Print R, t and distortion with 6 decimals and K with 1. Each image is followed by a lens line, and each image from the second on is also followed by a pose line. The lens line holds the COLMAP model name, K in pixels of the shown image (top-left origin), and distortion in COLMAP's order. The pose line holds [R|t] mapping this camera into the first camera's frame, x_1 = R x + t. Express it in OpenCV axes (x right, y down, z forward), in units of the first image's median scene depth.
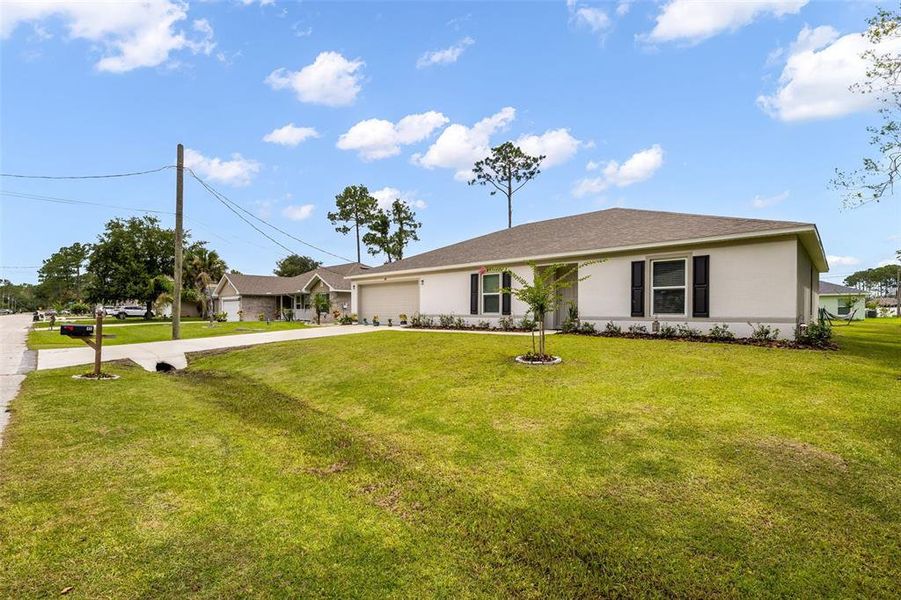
lens RADIAL K [[404.2, 0, 444.8], [0, 404.2, 309.4], [0, 0, 1]] dist [-0.000250, 0.000043]
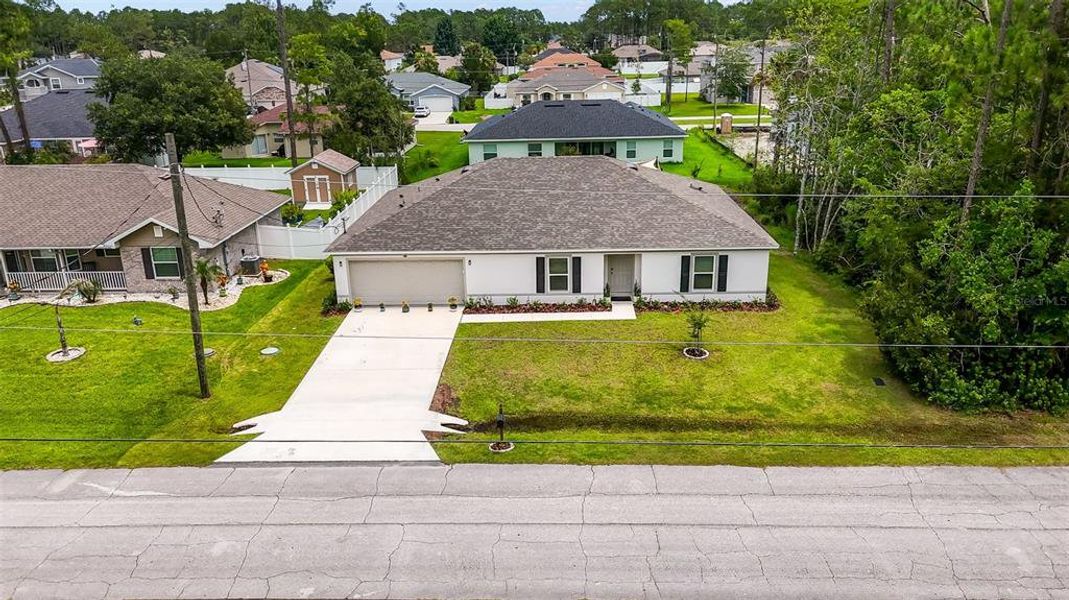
lens RADIAL K [[790.8, 0, 541.1], [0, 790.8, 298.5], [0, 0, 1]] dist [0.109801, -0.135366]
pose [[0.729911, -0.227444, 0.644592, -0.646633], [0.017924, 0.949062, 0.314580, -0.319112], [-0.683307, -0.218062, 0.696808, -0.246335]]
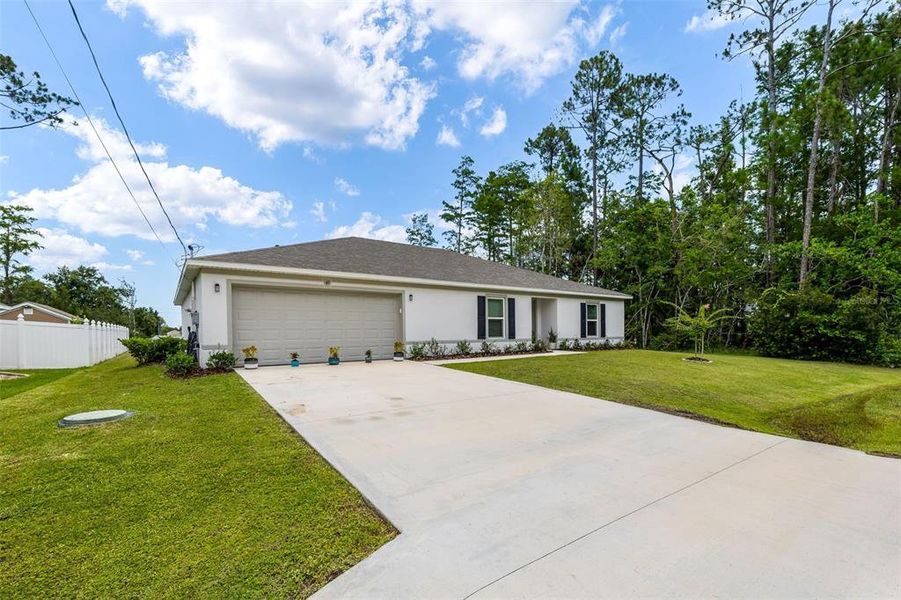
lens RADIAL K [[394.3, 0, 448.6], [0, 394.3, 338.6], [0, 0, 1]] dist [-0.002047, 0.000010]
pose [[0.170093, -0.012058, 0.985354, -0.415396], [0.009701, 0.999897, 0.010562, 0.000110], [-0.985380, 0.007762, 0.170192, 0.452156]]
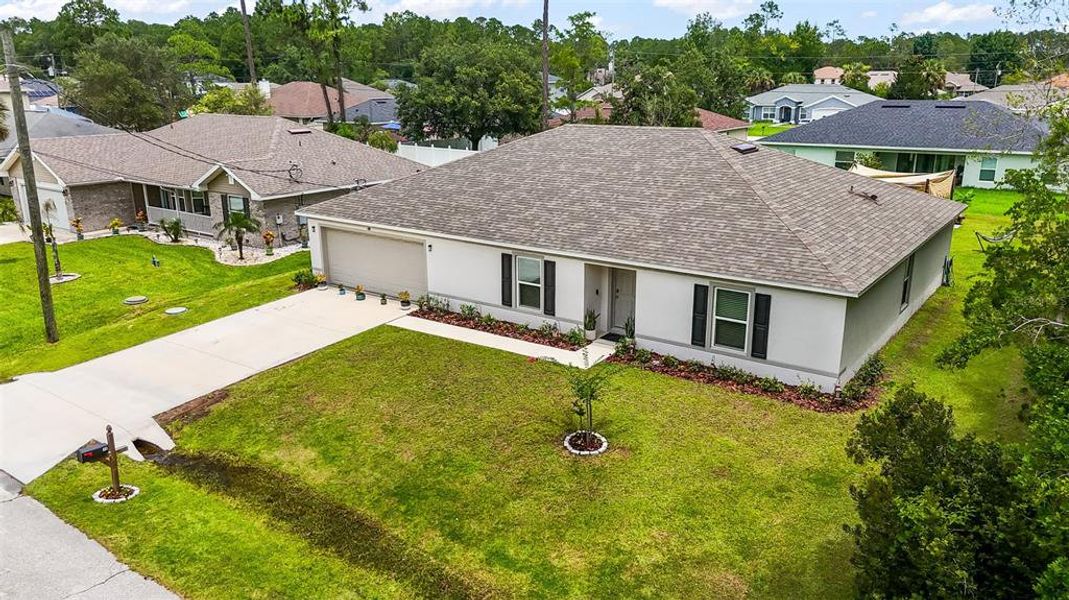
lens RADIAL K [[790.8, 0, 541.1], [0, 790.8, 298.5], [0, 0, 1]] dist [0.109801, -0.135366]
pose [[0.987346, -0.045977, 0.151773, -0.043578], [0.002737, 0.961849, 0.273569, -0.200135], [-0.158560, -0.269691, 0.949803, -0.204641]]
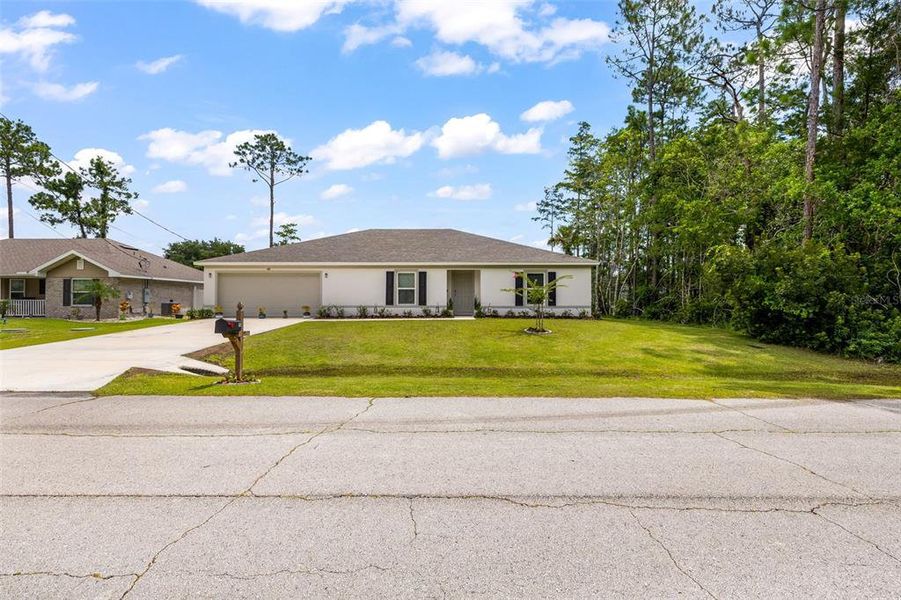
lens RADIAL K [[379.0, 0, 450.7], [0, 379.0, 297.0], [0, 0, 1]] dist [0.000525, 0.000277]
pose [[0.711093, 0.008293, 0.703049, -0.291090], [-0.002532, 0.999954, -0.009235, -0.001174], [-0.703093, 0.004787, 0.711081, 0.034287]]
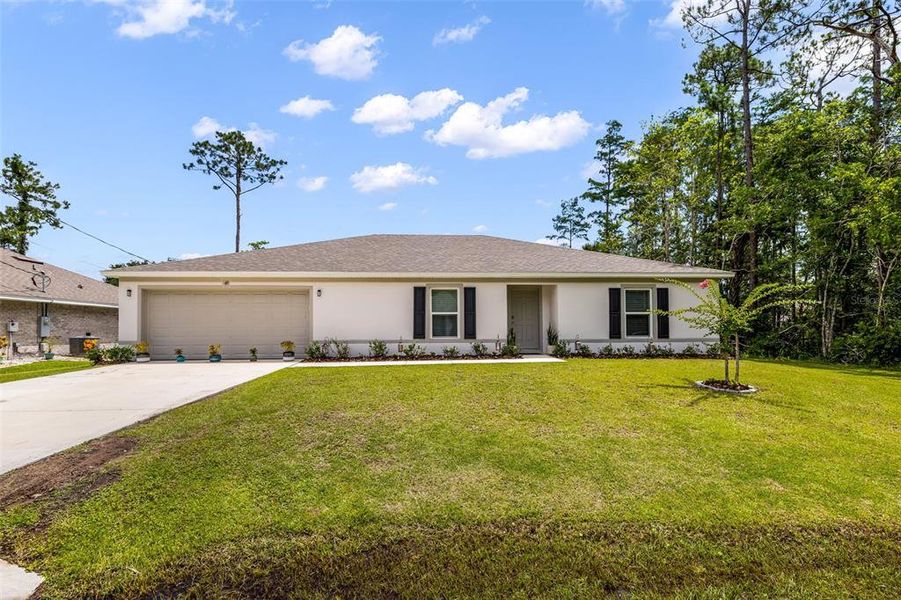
lens RADIAL K [[389.9, 0, 451.7], [0, 389.9, 325.2], [0, 0, 1]] dist [-0.000381, 0.000247]
pose [[0.671161, 0.010134, 0.741242, -0.217355], [0.003589, 0.999850, -0.016919, -0.000670], [-0.741303, 0.014015, 0.671025, 0.221537]]
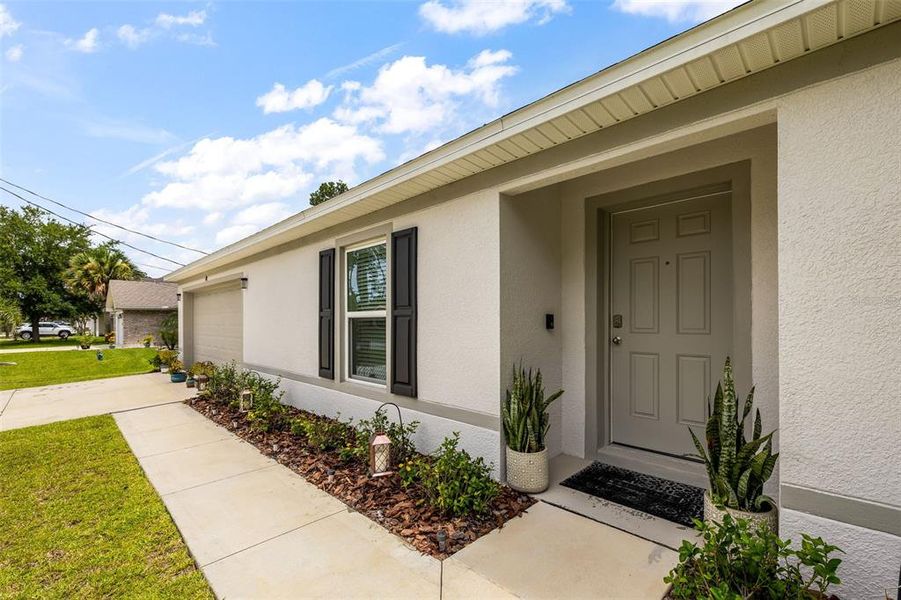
lens RADIAL K [[389.9, 0, 451.7], [0, 389.9, 325.2], [0, 0, 1]] dist [-0.000381, 0.000247]
pose [[0.999961, 0.001263, -0.008744, 0.085147], [-0.001202, 0.999975, 0.006938, -0.015549], [0.008753, -0.006927, 0.999938, 0.342489]]
